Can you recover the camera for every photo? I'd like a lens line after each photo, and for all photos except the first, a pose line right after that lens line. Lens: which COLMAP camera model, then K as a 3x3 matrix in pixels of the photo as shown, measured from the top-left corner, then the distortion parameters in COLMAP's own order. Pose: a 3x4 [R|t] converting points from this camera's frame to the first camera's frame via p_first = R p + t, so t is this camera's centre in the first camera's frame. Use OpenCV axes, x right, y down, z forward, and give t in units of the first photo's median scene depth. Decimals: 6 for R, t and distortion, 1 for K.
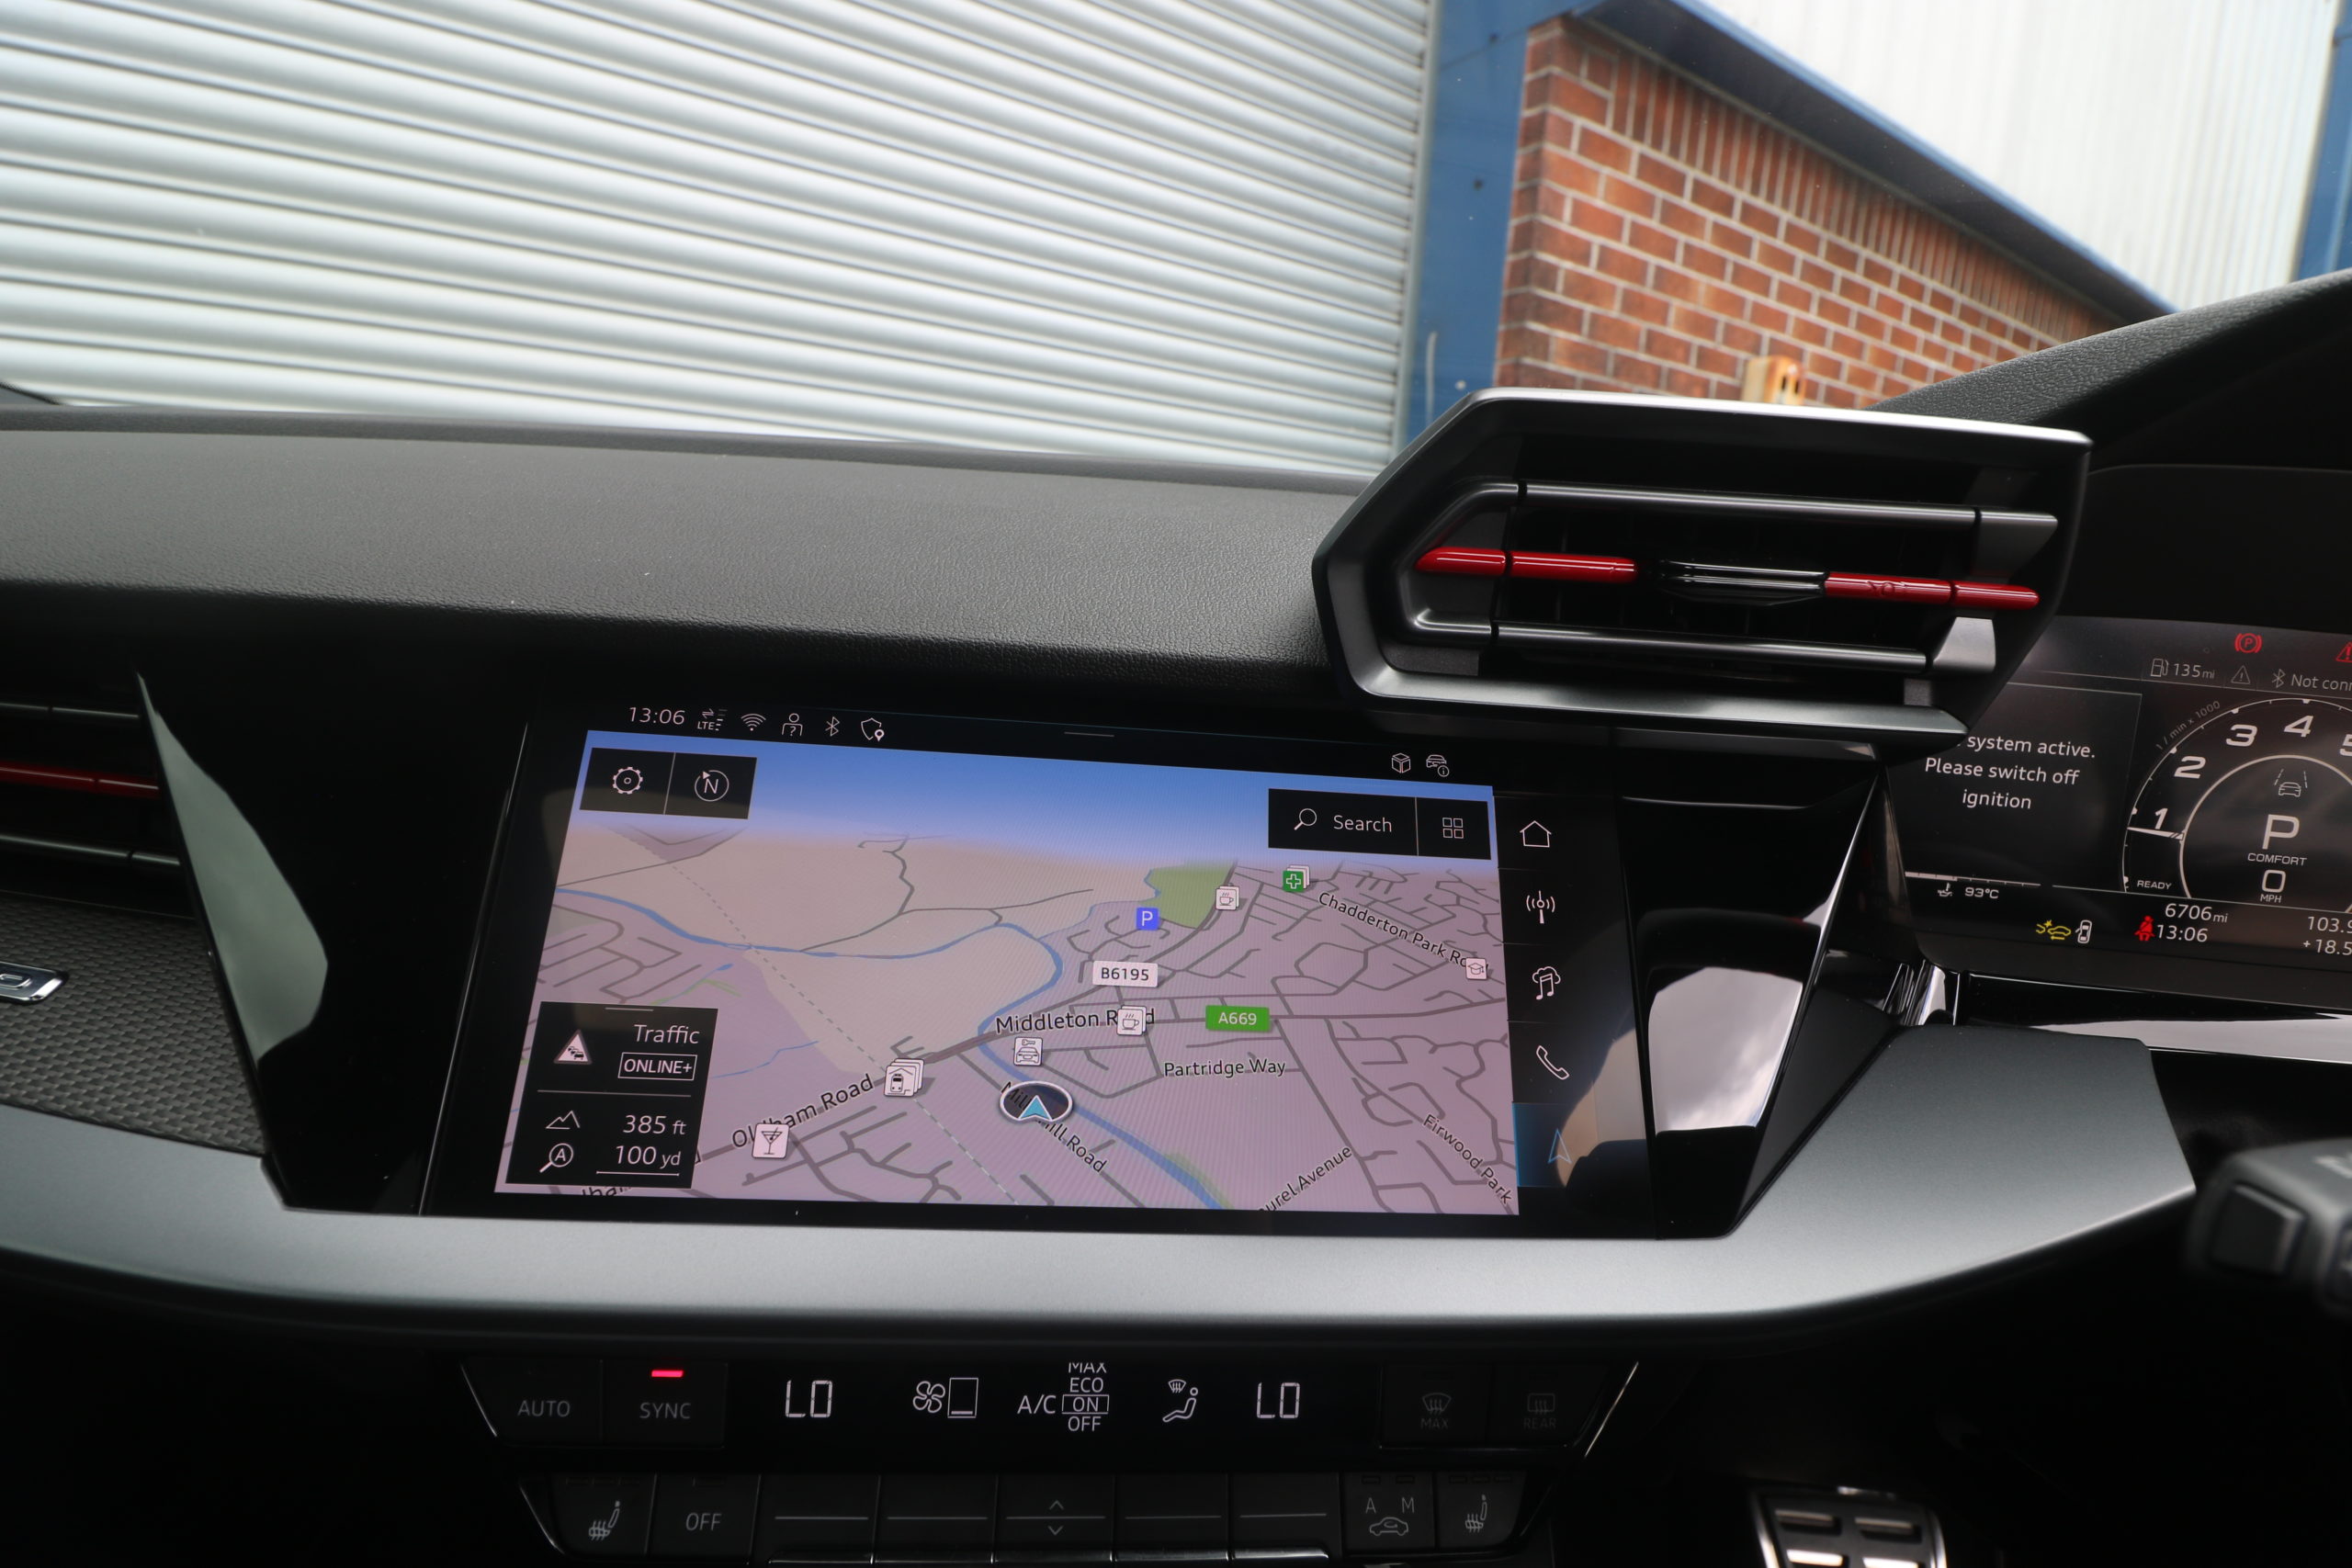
lens RADIAL K [[1093.4, 0, 1183.4], [0, 1093.4, 781.9], [0, 0, 1]] dist [-0.007897, -0.009572]
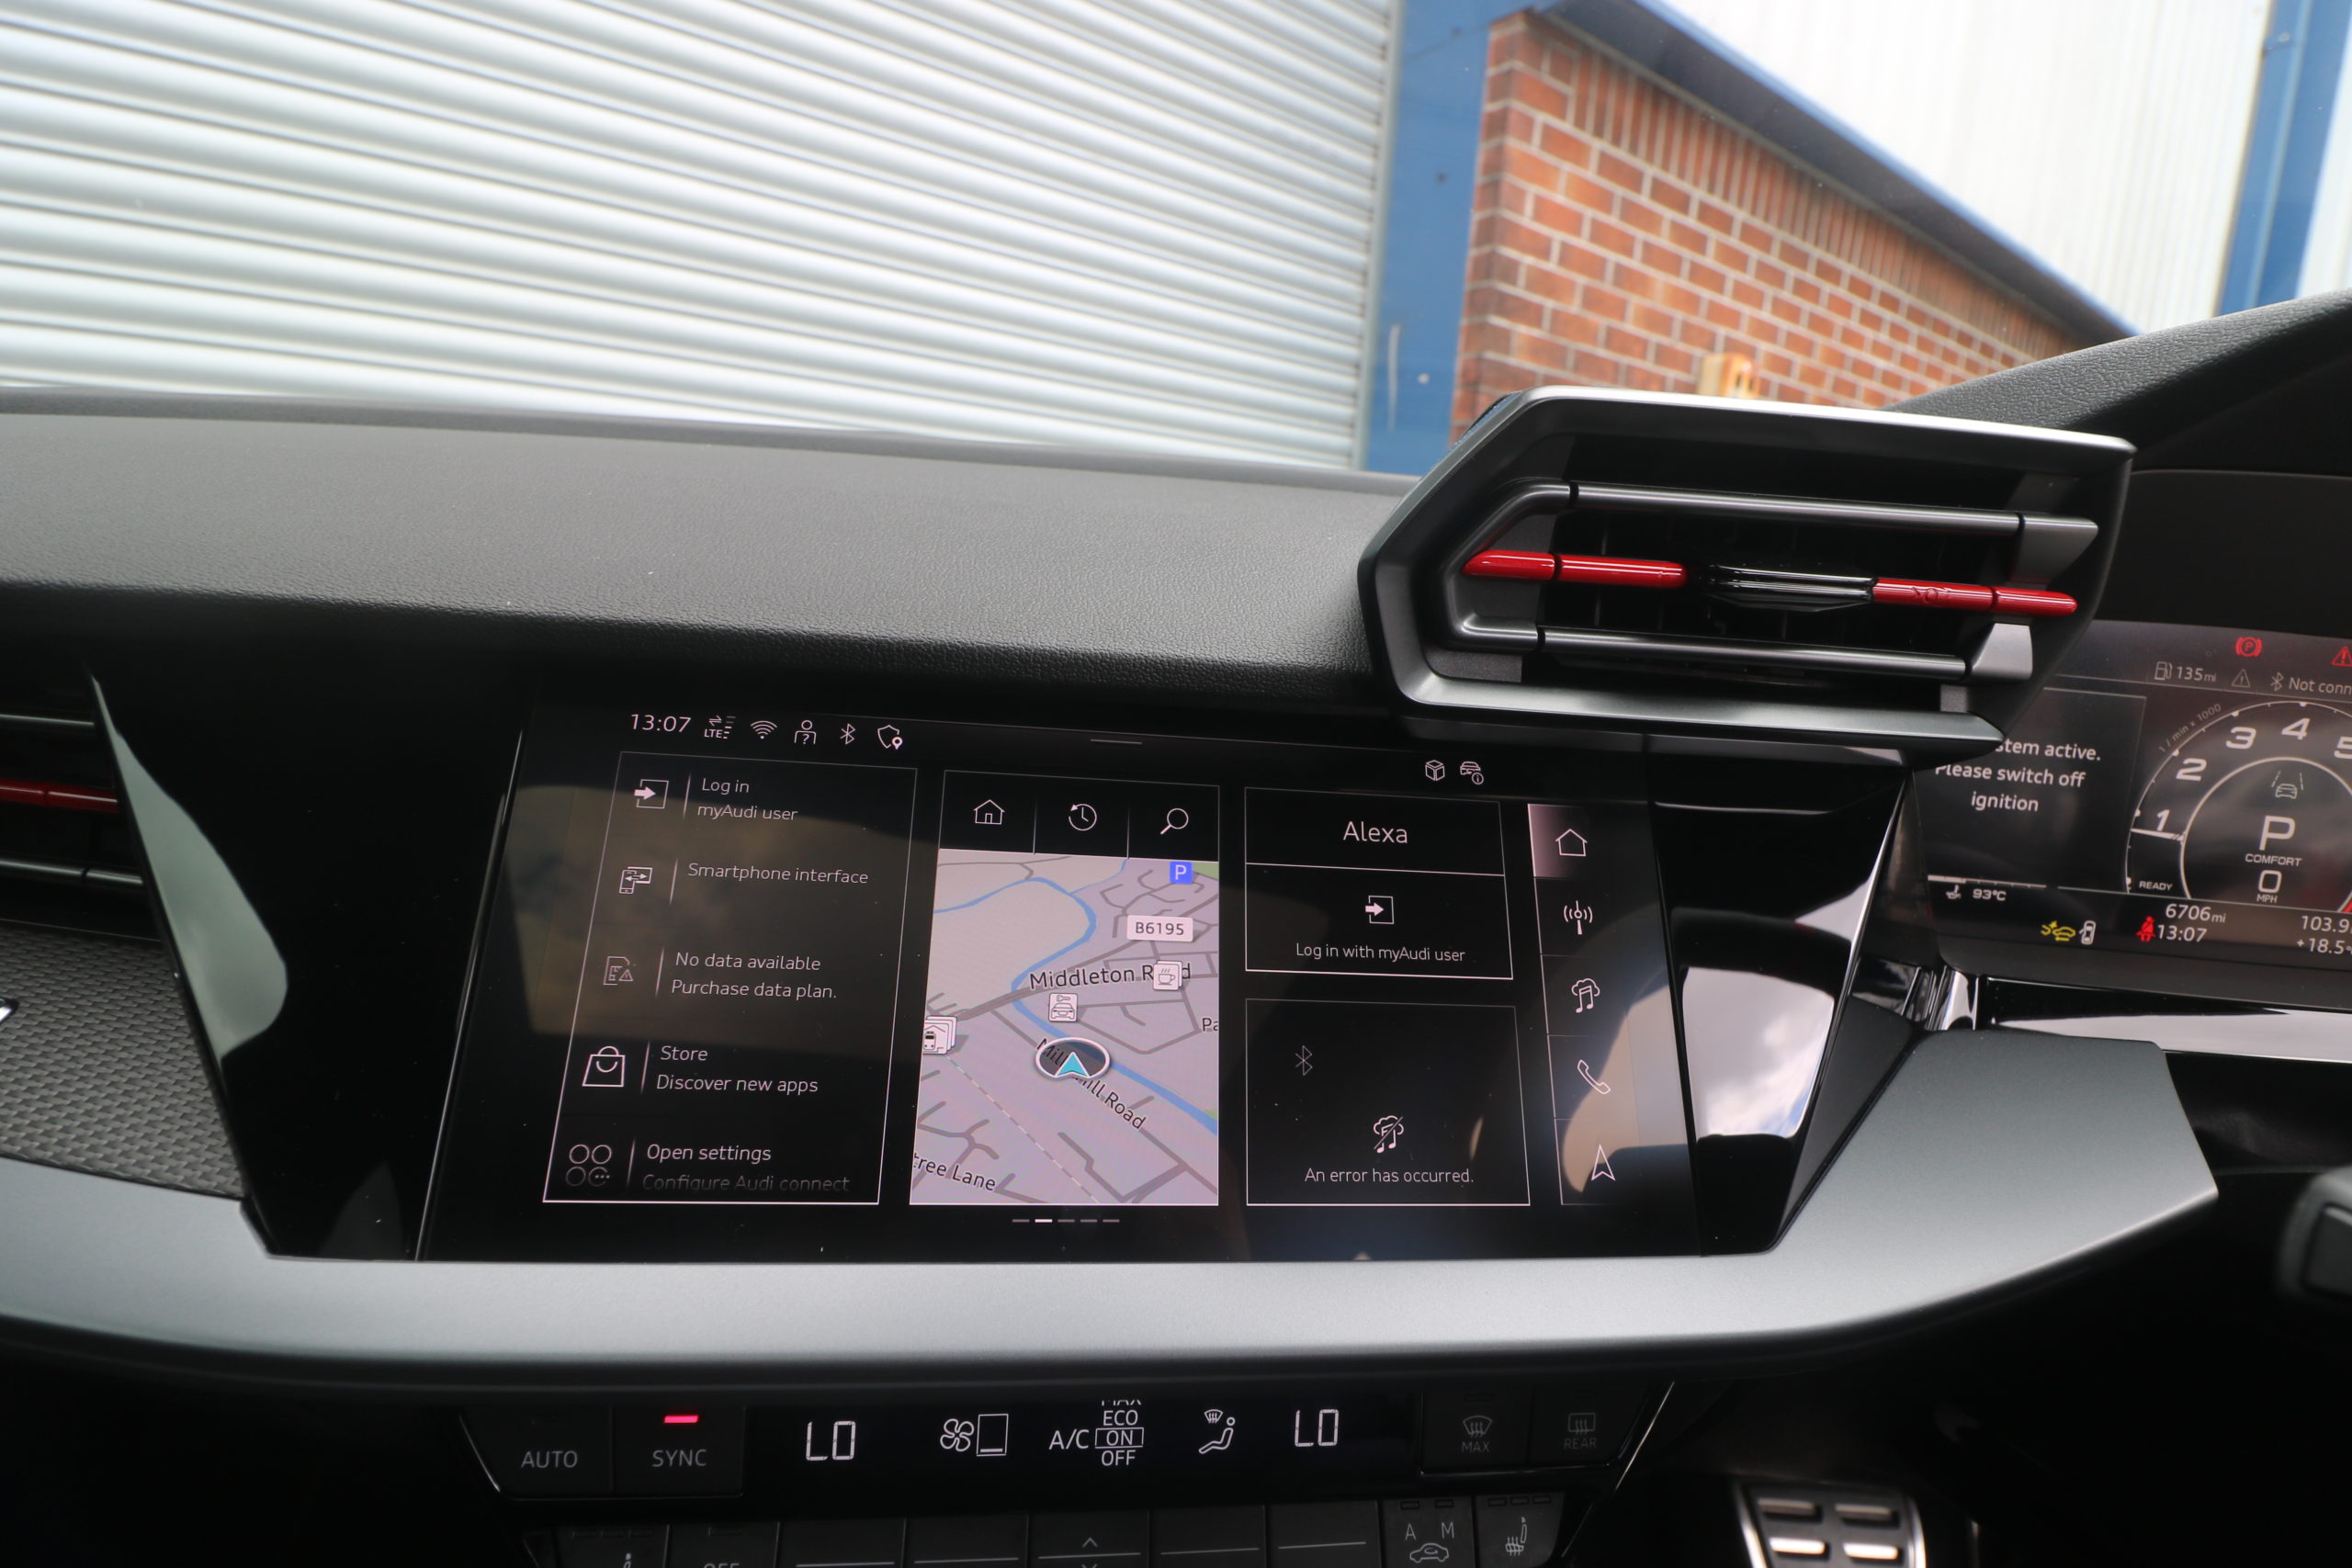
lens RADIAL K [[1093.4, 0, 1183.4], [0, 1093.4, 781.9], [0, 0, 1]] dist [-0.007897, -0.009572]
pose [[0.999230, -0.002470, 0.039164, -0.049932], [0.002160, 0.999966, 0.007955, -0.012070], [-0.039183, -0.007864, 0.999201, 0.028006]]
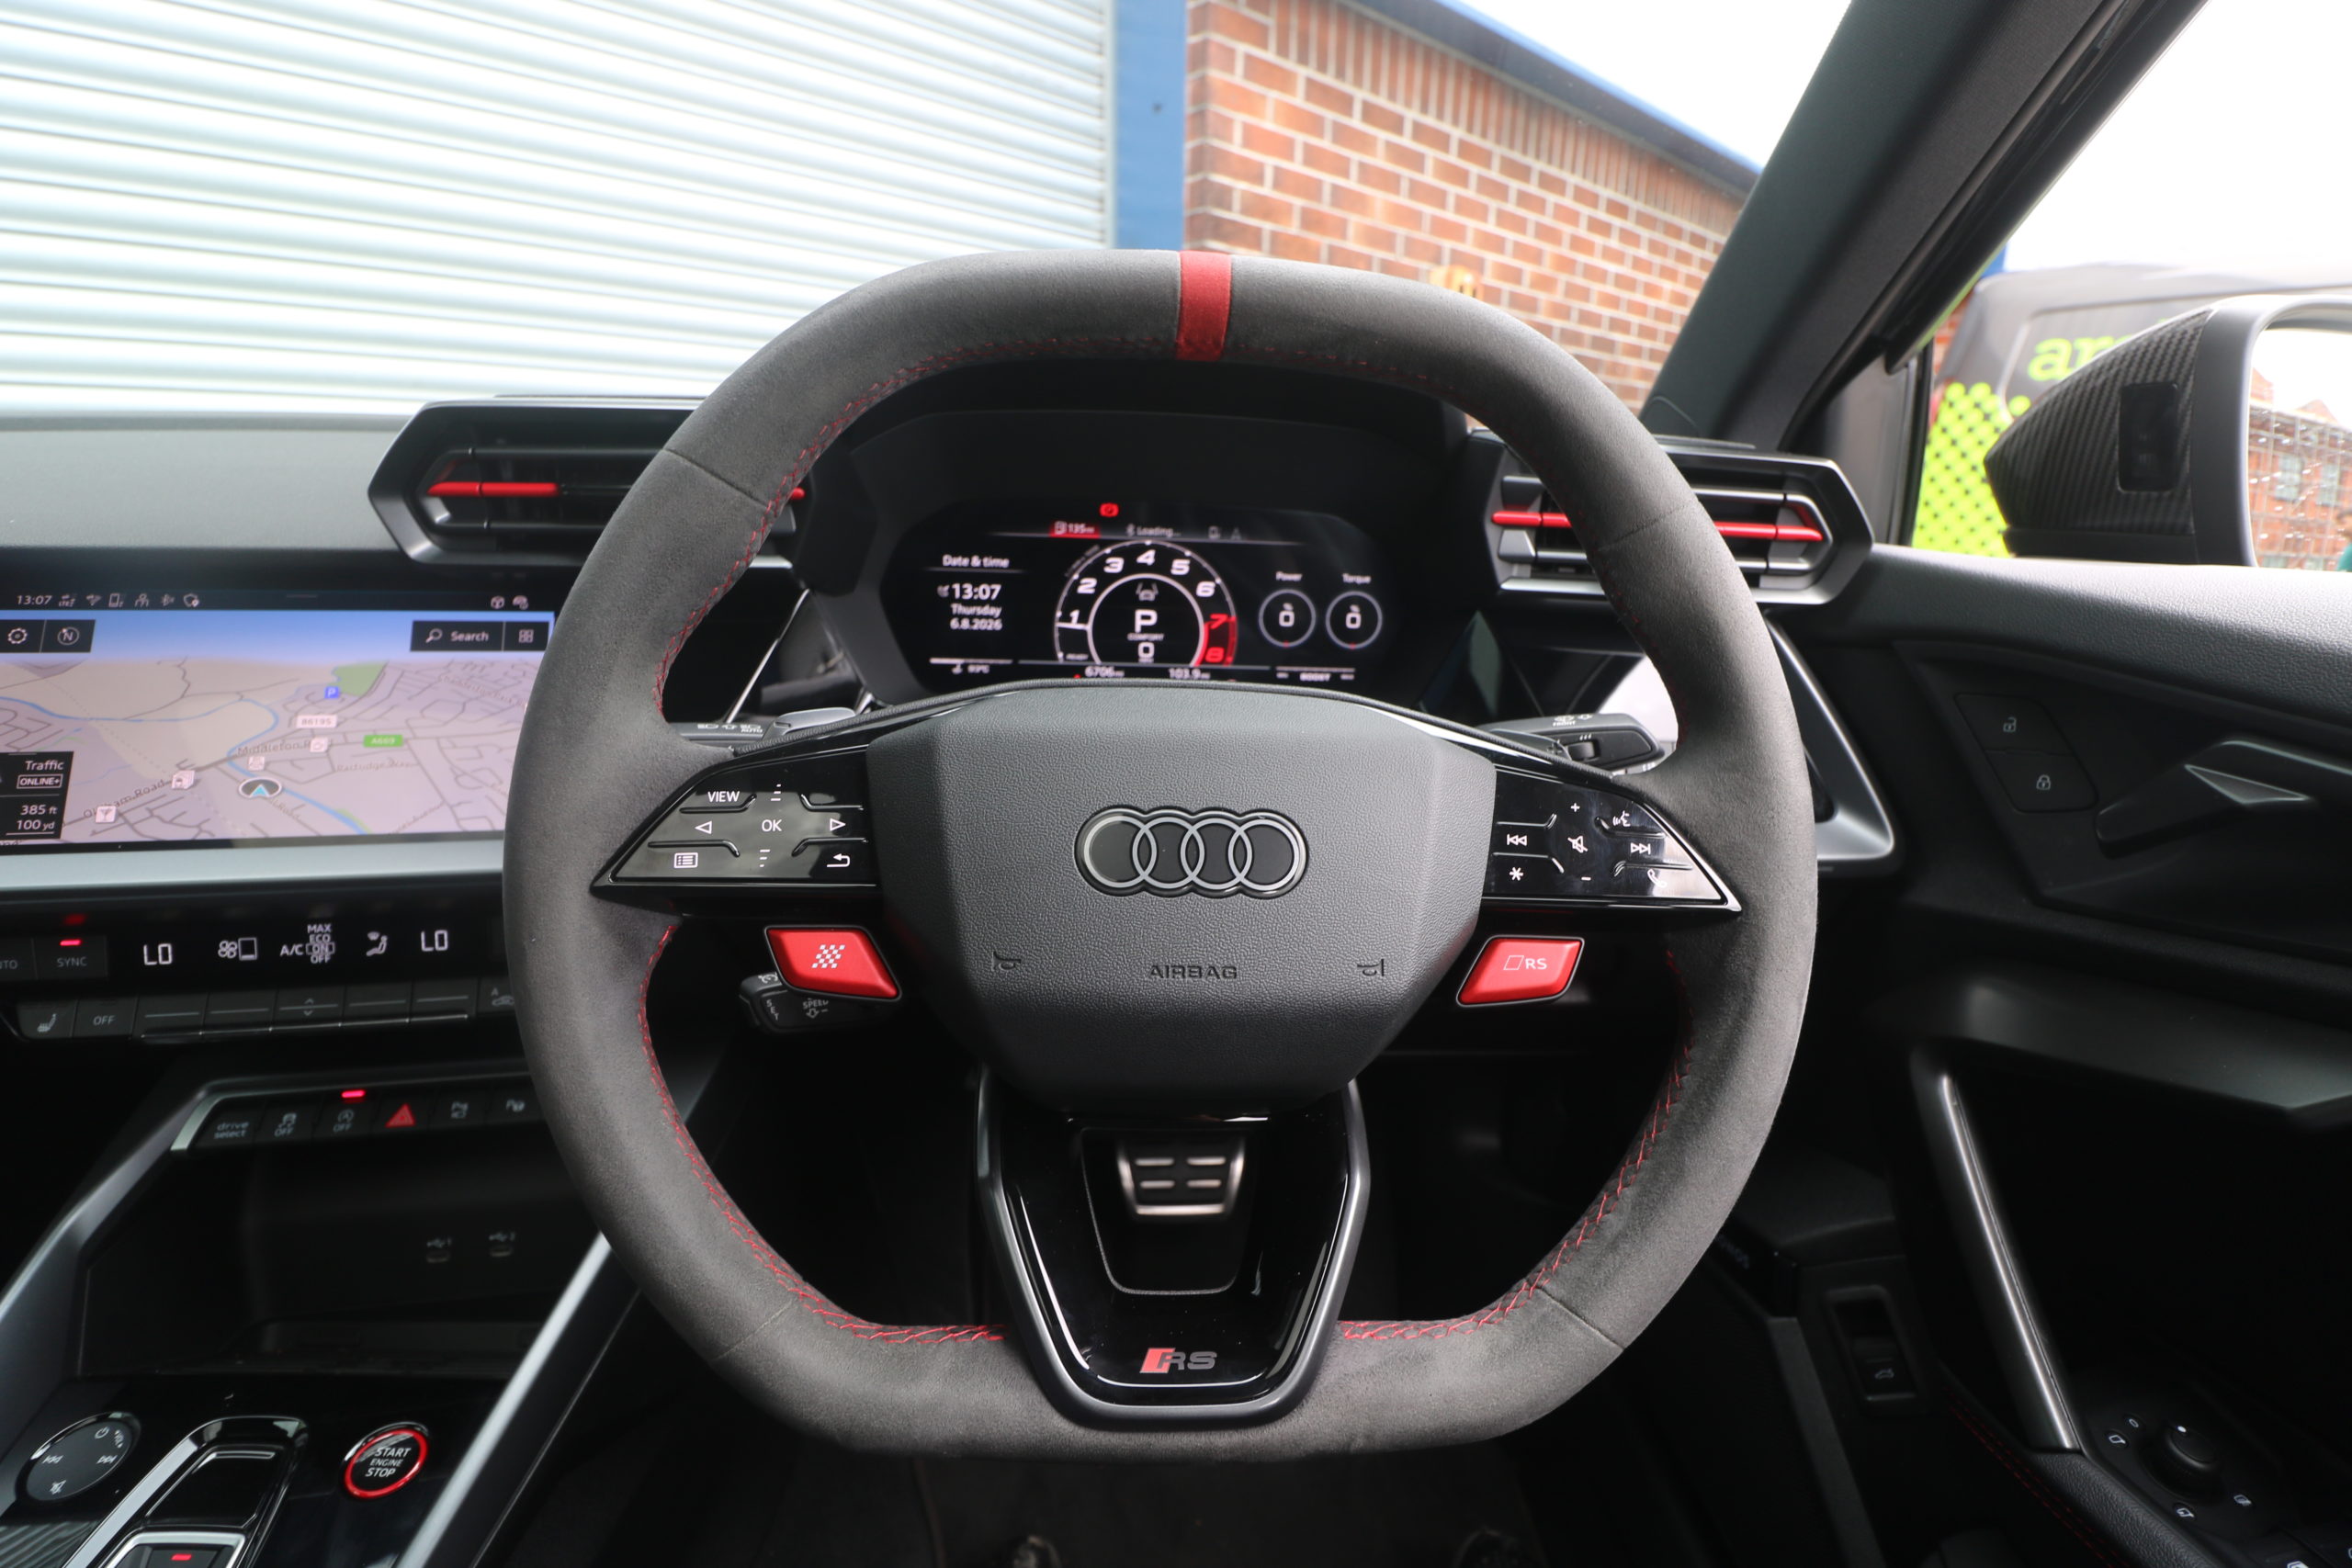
lens RADIAL K [[1093.4, 0, 1183.4], [0, 1093.4, 781.9], [0, 0, 1]] dist [-0.007897, -0.009572]
pose [[0.988798, -0.078517, 0.126939, 0.847924], [0.068781, 0.994471, 0.079350, 0.169086], [-0.132468, -0.069730, 0.988732, -0.752475]]
